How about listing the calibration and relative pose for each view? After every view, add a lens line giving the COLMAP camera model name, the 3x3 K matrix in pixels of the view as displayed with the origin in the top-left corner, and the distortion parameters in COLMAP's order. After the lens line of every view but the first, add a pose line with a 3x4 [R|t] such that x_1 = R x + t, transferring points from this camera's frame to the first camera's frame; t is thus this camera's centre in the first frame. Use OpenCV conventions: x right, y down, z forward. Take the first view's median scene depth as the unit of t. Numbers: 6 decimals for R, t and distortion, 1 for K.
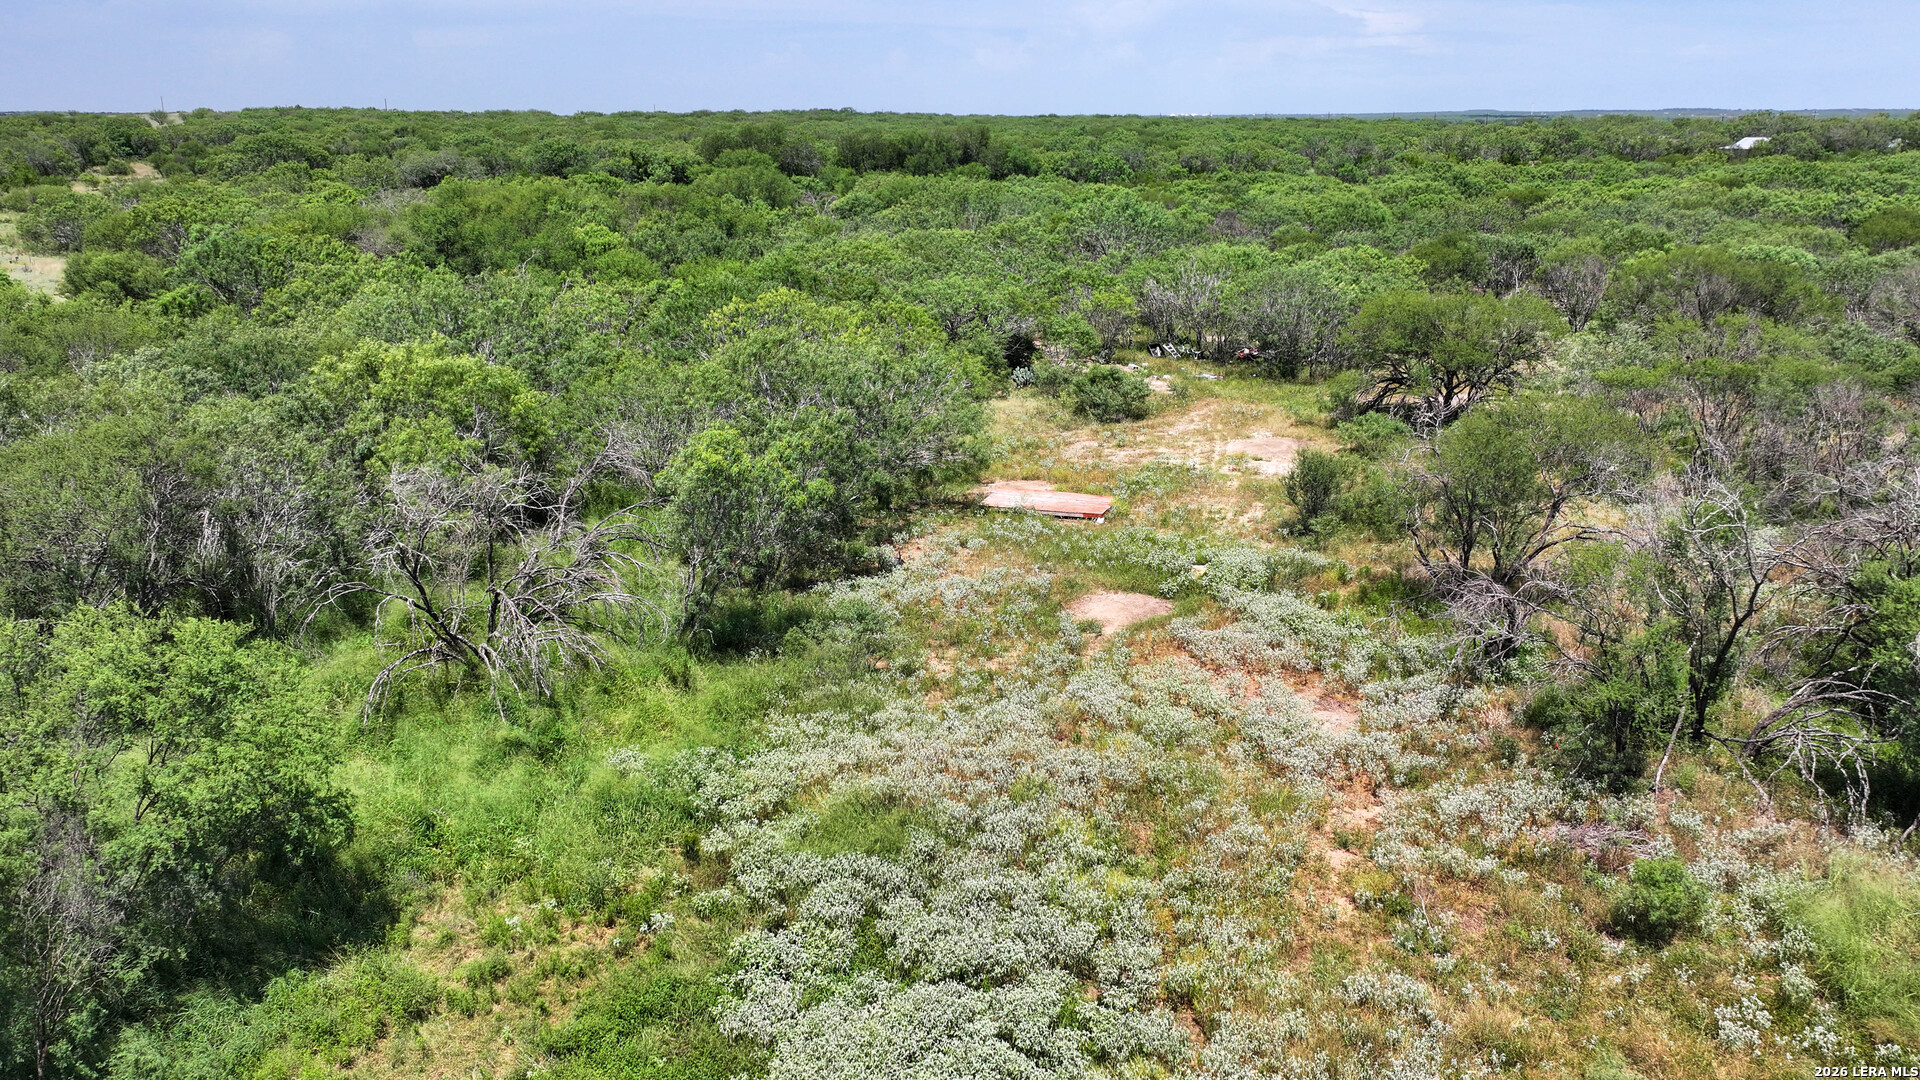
lens RADIAL K [[1529.4, 0, 962.9], [0, 1529.4, 544.5], [0, 0, 1]] dist [0.005640, -0.008269]
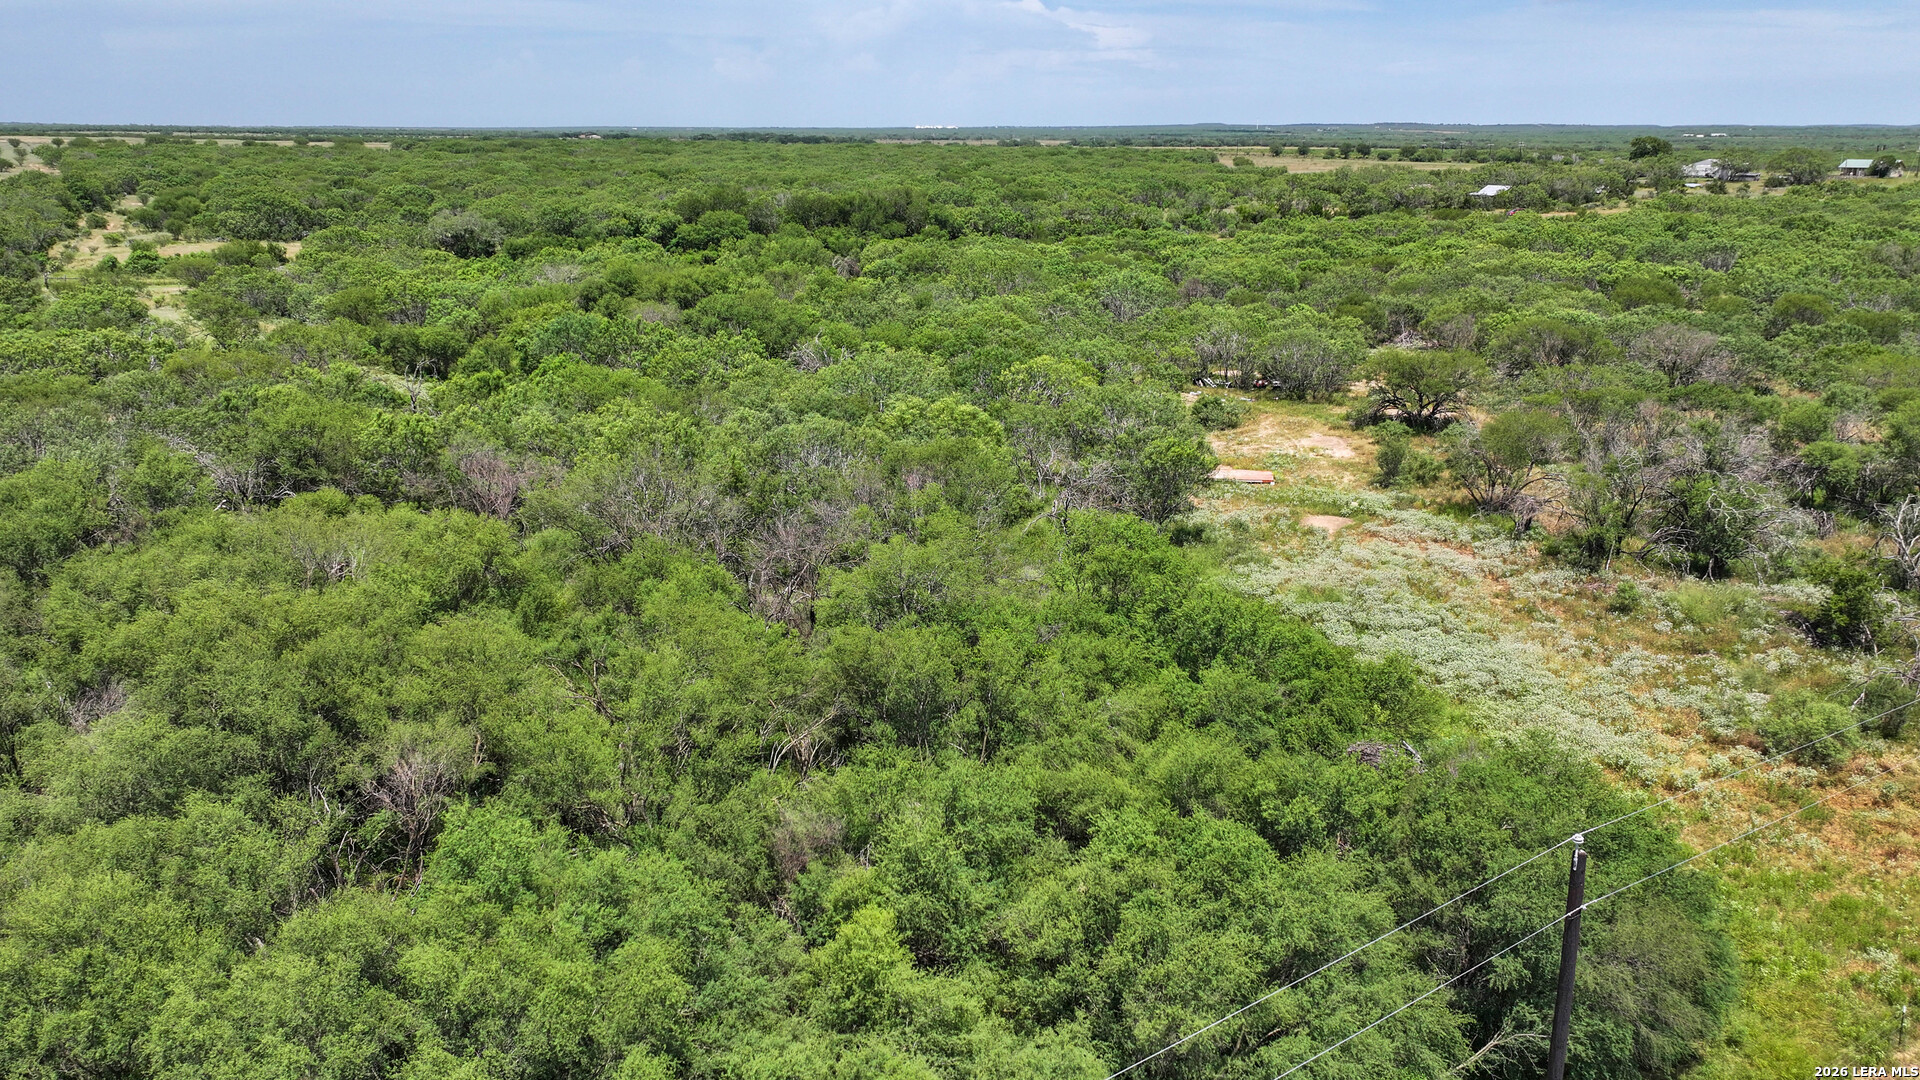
lens RADIAL K [[1529.4, 0, 962.9], [0, 1529.4, 544.5], [0, 0, 1]] dist [0.005640, -0.008269]
pose [[0.986830, -0.039483, 0.156867, -0.568719], [0.040415, 0.999179, -0.002756, 0.047237], [-0.156629, 0.009059, 0.987616, -0.757559]]
